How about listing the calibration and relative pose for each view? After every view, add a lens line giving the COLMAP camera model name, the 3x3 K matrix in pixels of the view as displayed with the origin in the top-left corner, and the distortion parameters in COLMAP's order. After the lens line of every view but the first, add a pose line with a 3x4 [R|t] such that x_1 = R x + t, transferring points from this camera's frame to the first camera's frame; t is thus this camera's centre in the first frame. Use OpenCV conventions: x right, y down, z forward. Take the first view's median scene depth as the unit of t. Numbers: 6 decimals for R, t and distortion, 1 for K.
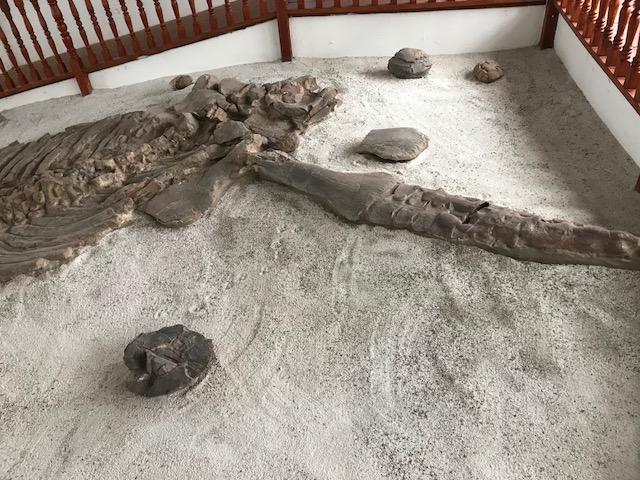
lens RADIAL K [[521.7, 0, 322.1], [0, 521.7, 240.8], [0, 0, 1]] dist [0.035287, -0.020646]
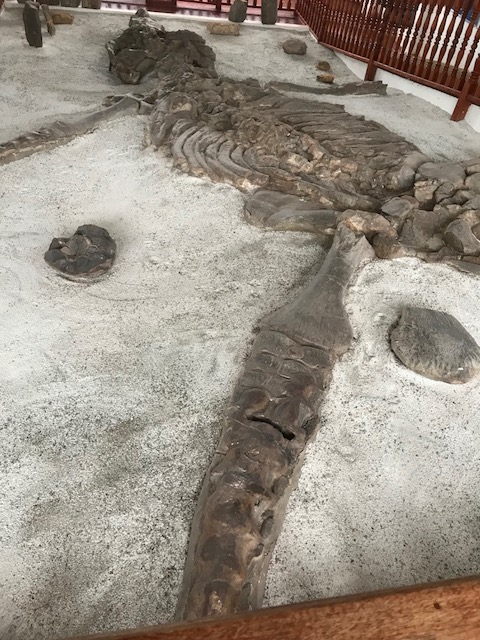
lens RADIAL K [[521.7, 0, 241.8], [0, 521.7, 318.2], [0, 0, 1]] dist [0.035287, -0.020646]
pose [[0.282149, 0.756672, -0.589779, 0.483043], [-0.702031, 0.581837, 0.410632, -0.332944], [0.653869, 0.298183, 0.695372, 0.341486]]
